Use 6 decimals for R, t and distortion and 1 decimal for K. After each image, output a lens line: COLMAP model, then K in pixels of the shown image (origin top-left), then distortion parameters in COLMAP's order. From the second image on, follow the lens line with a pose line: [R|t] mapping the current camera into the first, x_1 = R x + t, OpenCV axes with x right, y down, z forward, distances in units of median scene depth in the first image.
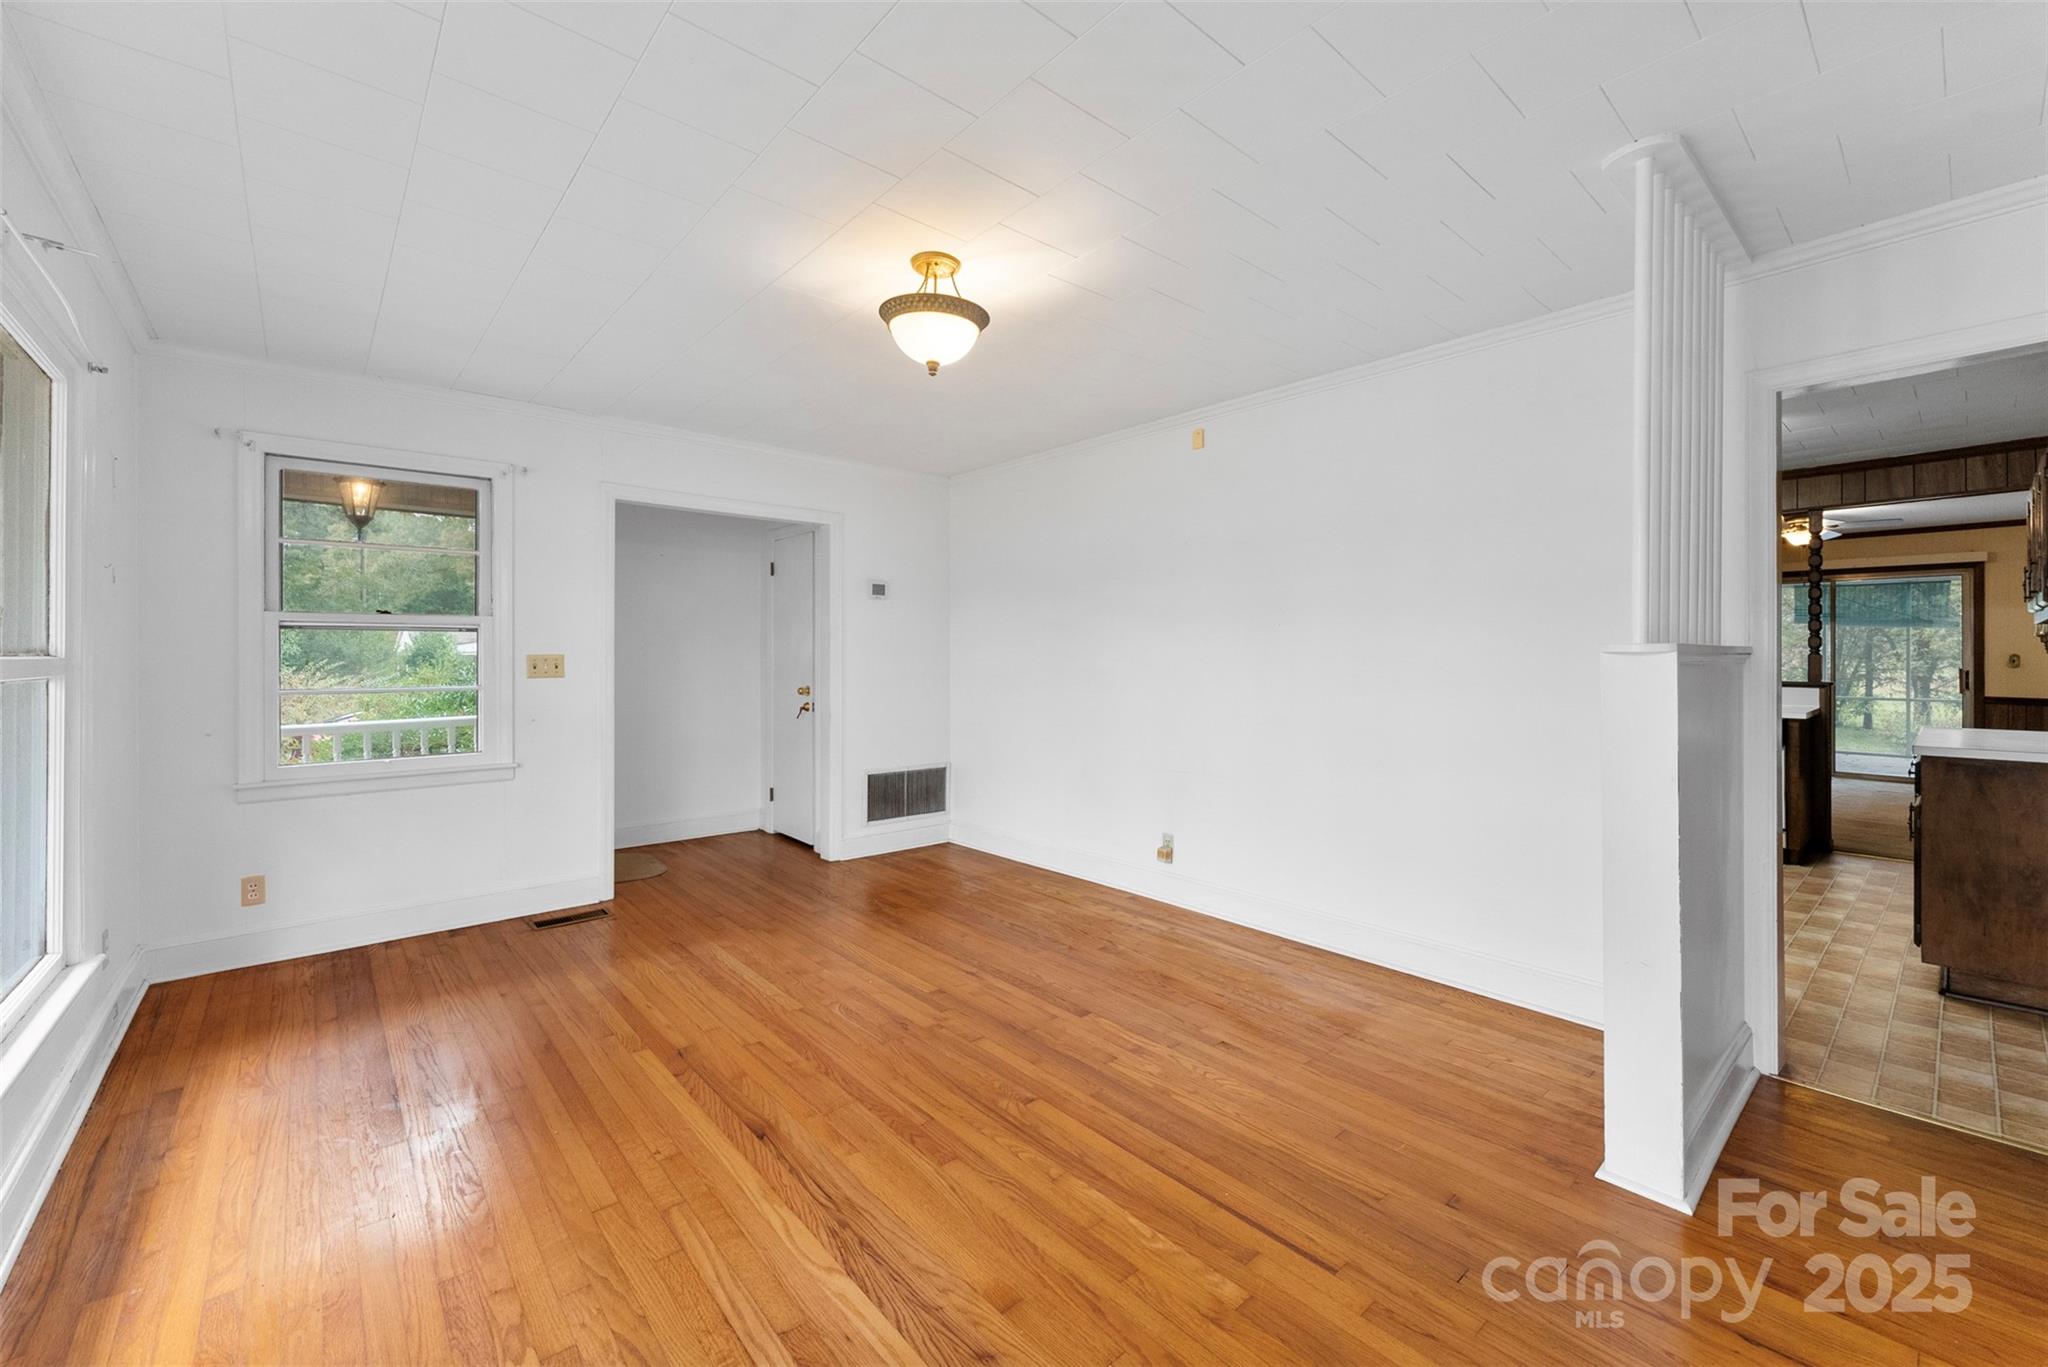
lens RADIAL K [[826.9, 0, 1021.7], [0, 826.9, 650.4], [0, 0, 1]] dist [0.001144, 0.000051]
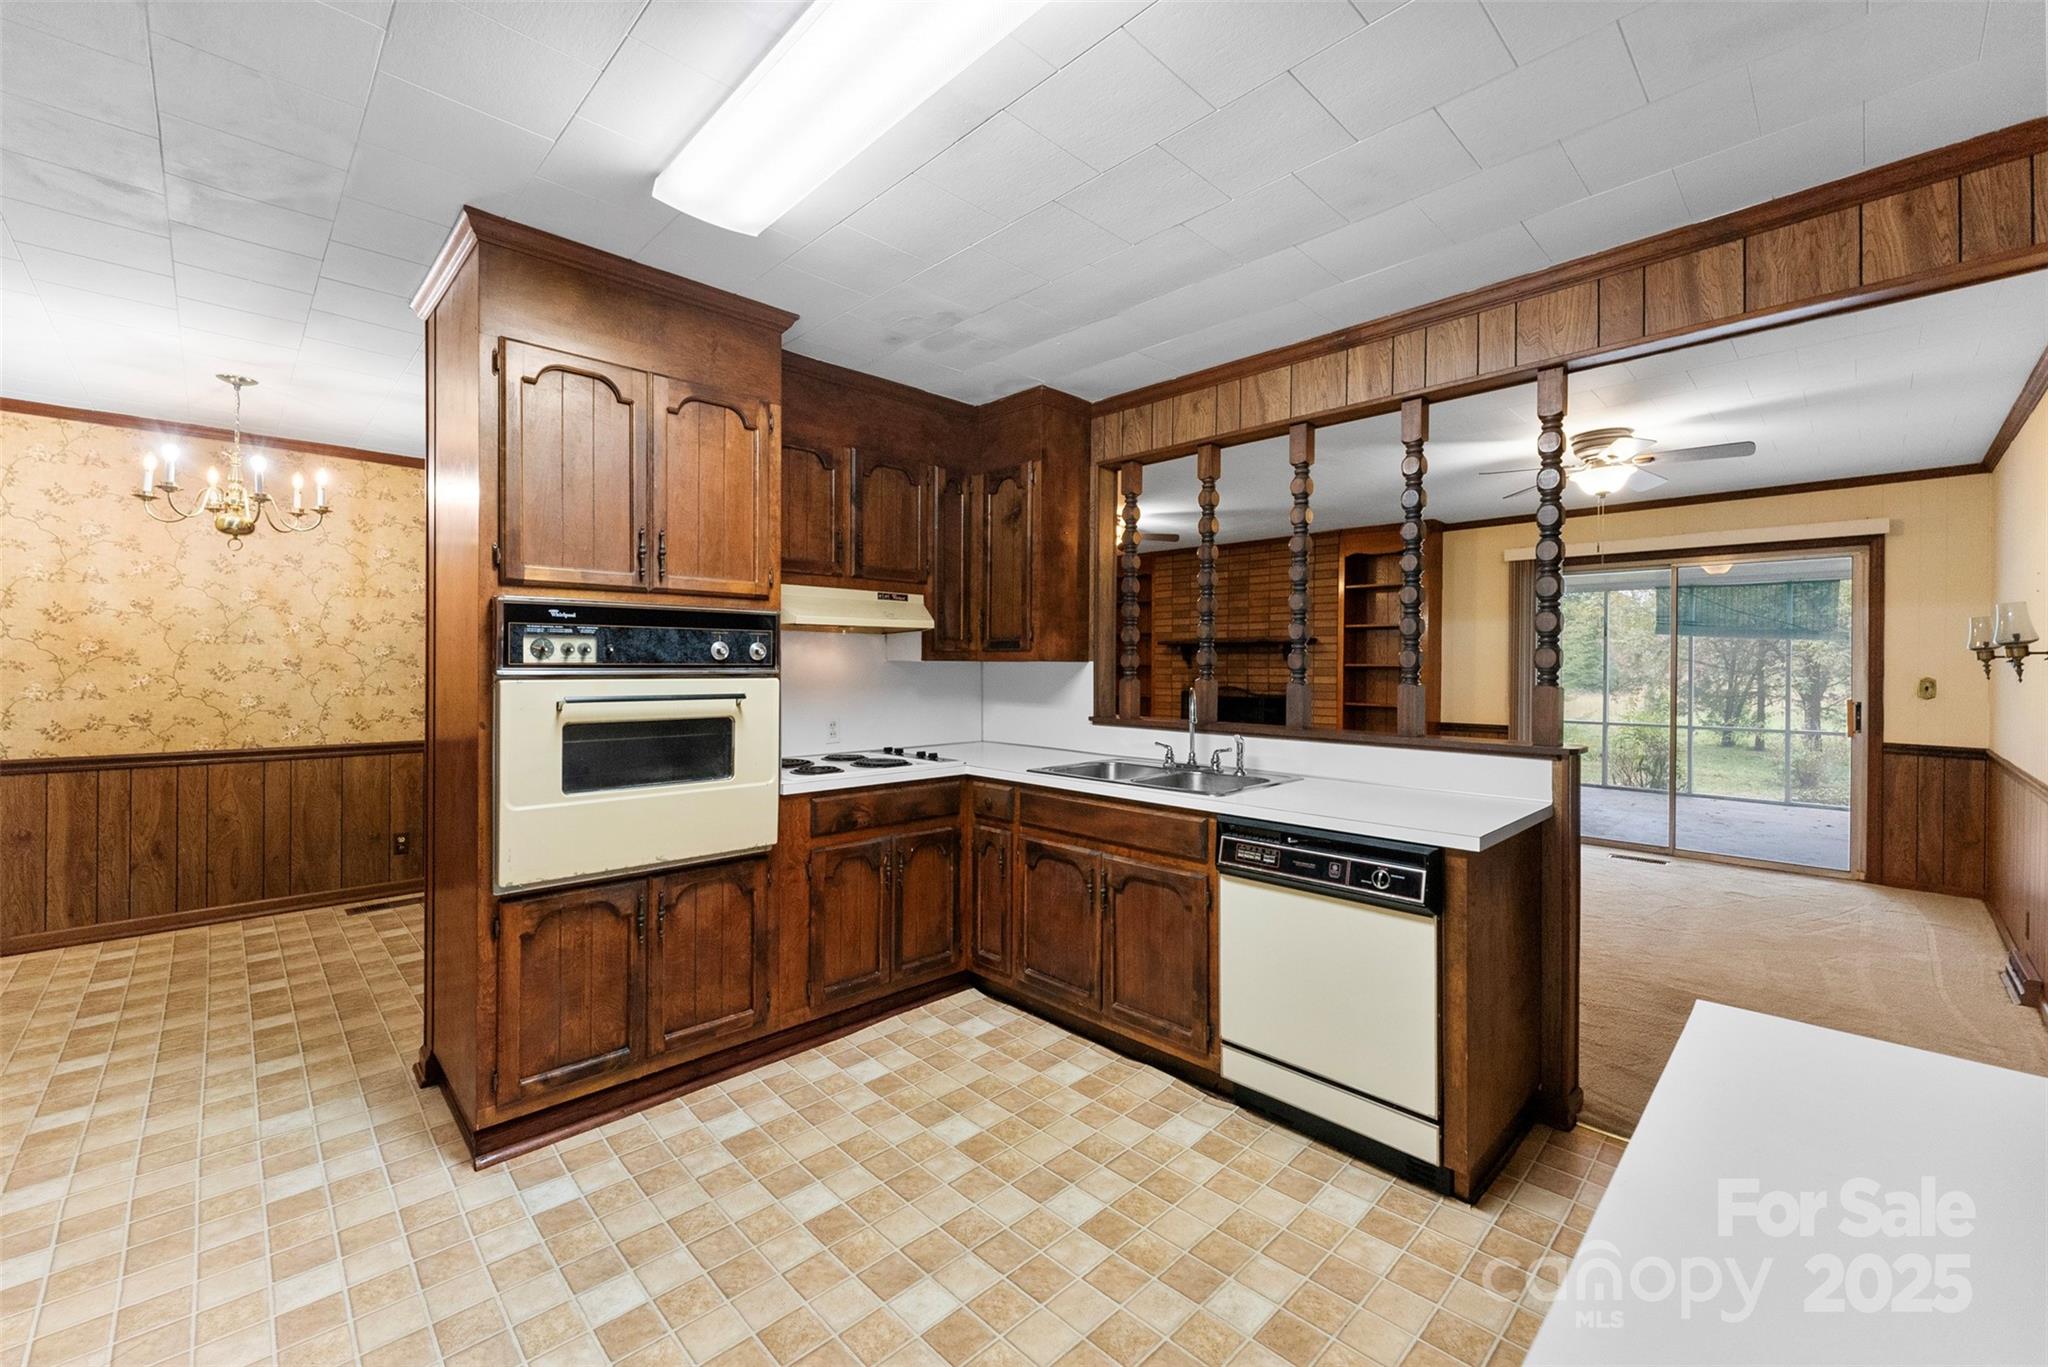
lens RADIAL K [[826.9, 0, 1018.6], [0, 826.9, 665.0], [0, 0, 1]] dist [0.001144, 0.000051]
pose [[0.998237, 0.003827, 0.059223, 0.450756], [-0.004027, 0.999987, 0.003265, -0.004588], [-0.059210, -0.003498, 0.998239, 0.395632]]
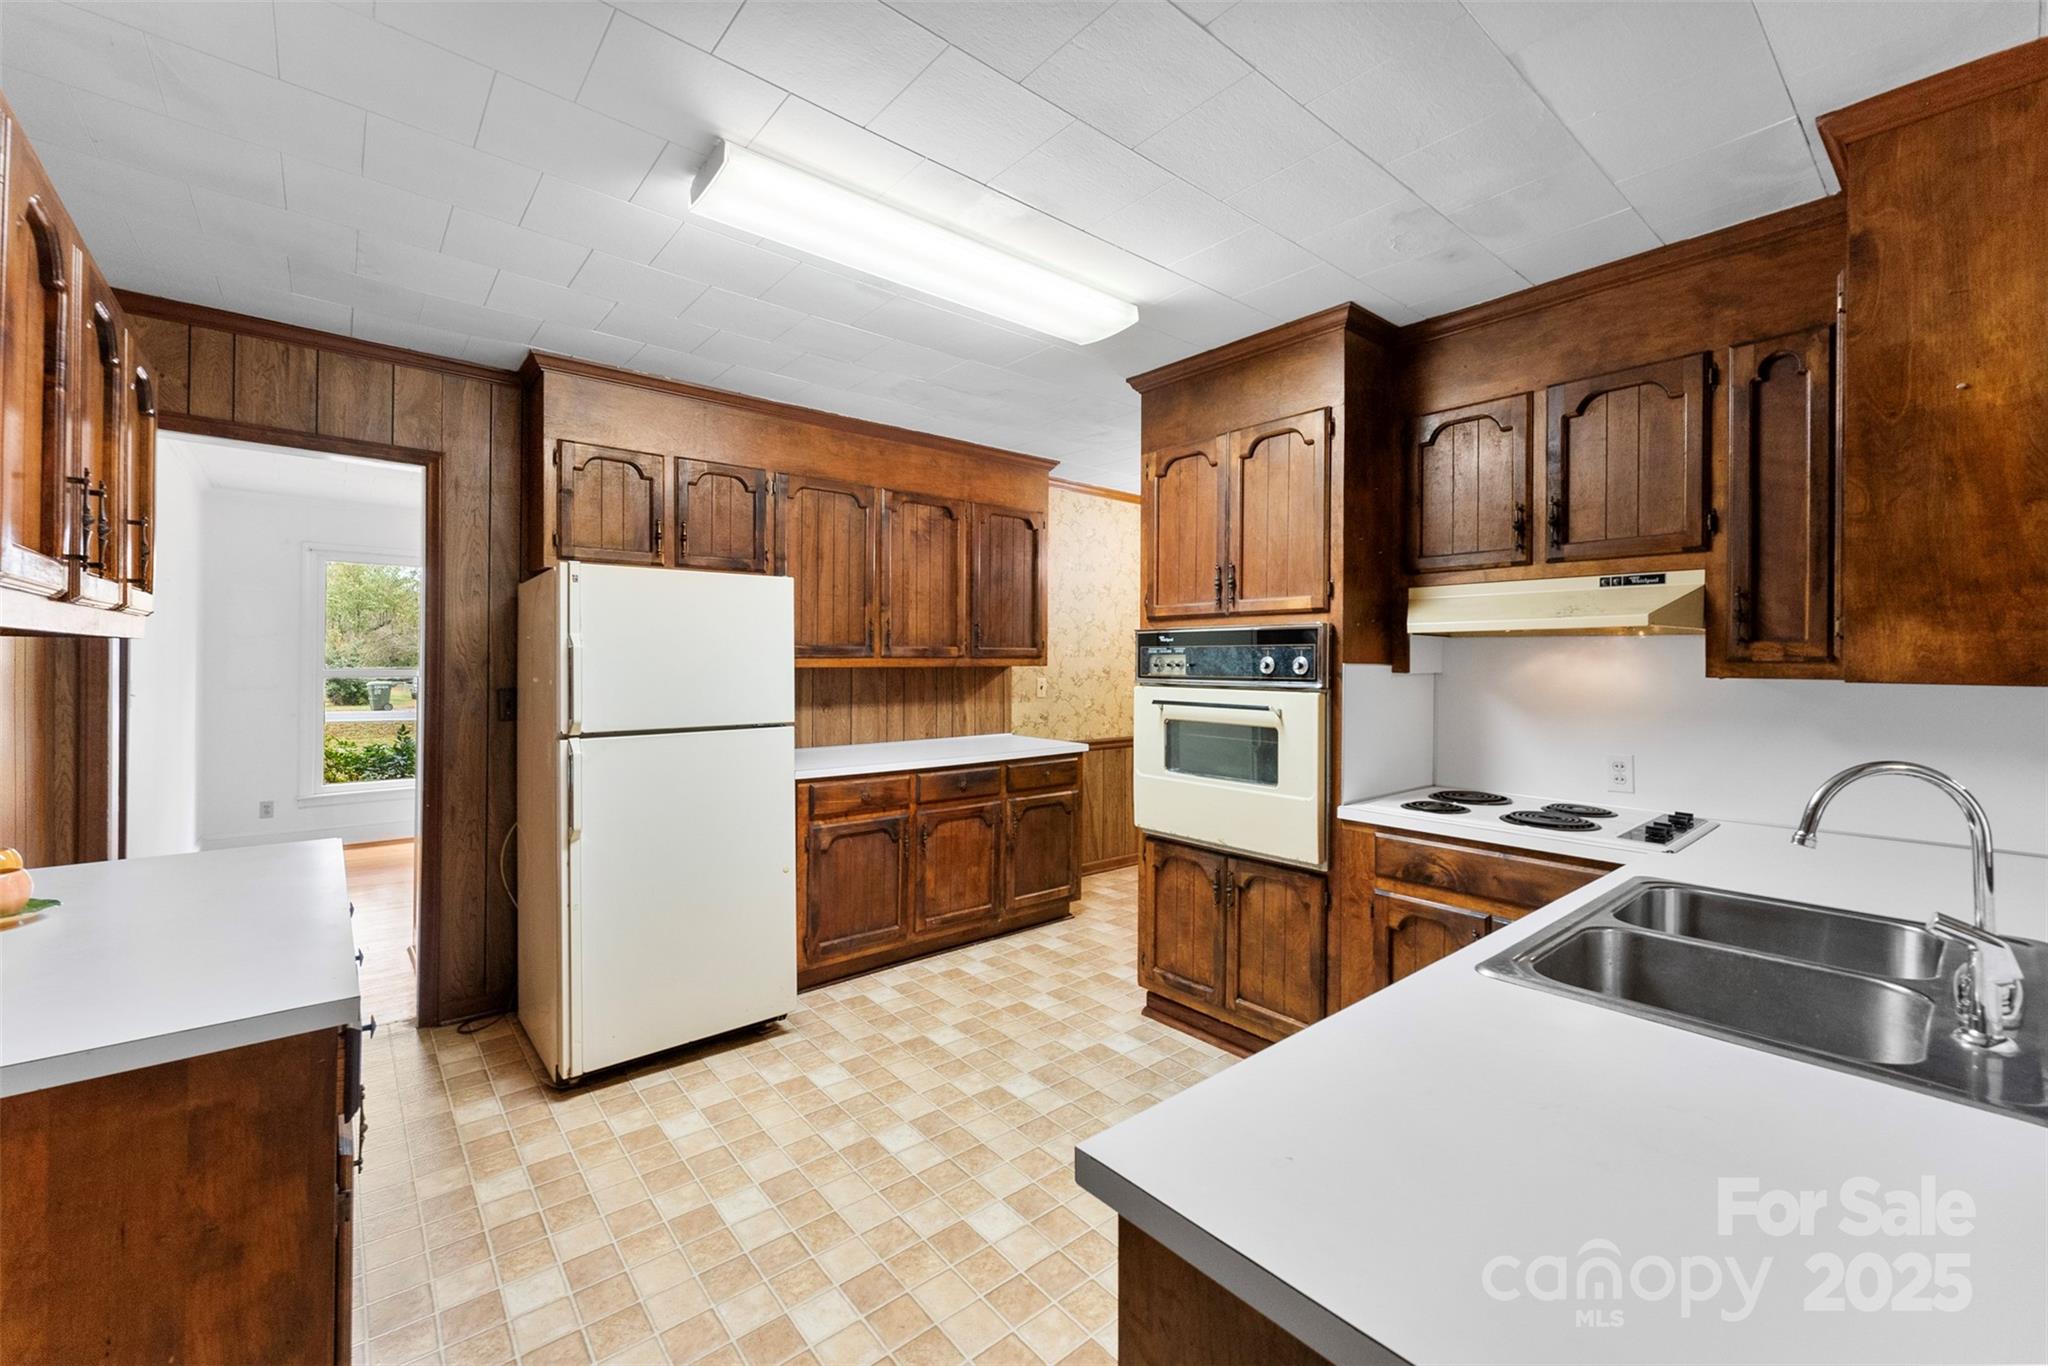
lens RADIAL K [[826.9, 0, 1036.9], [0, 826.9, 660.4], [0, 0, 1]] dist [0.001144, 0.000051]
pose [[-0.005032, -0.003719, -0.999980, 0.709905], [-0.005021, 0.999981, -0.003694, -0.008977], [0.999975, 0.005002, -0.005051, 0.639125]]
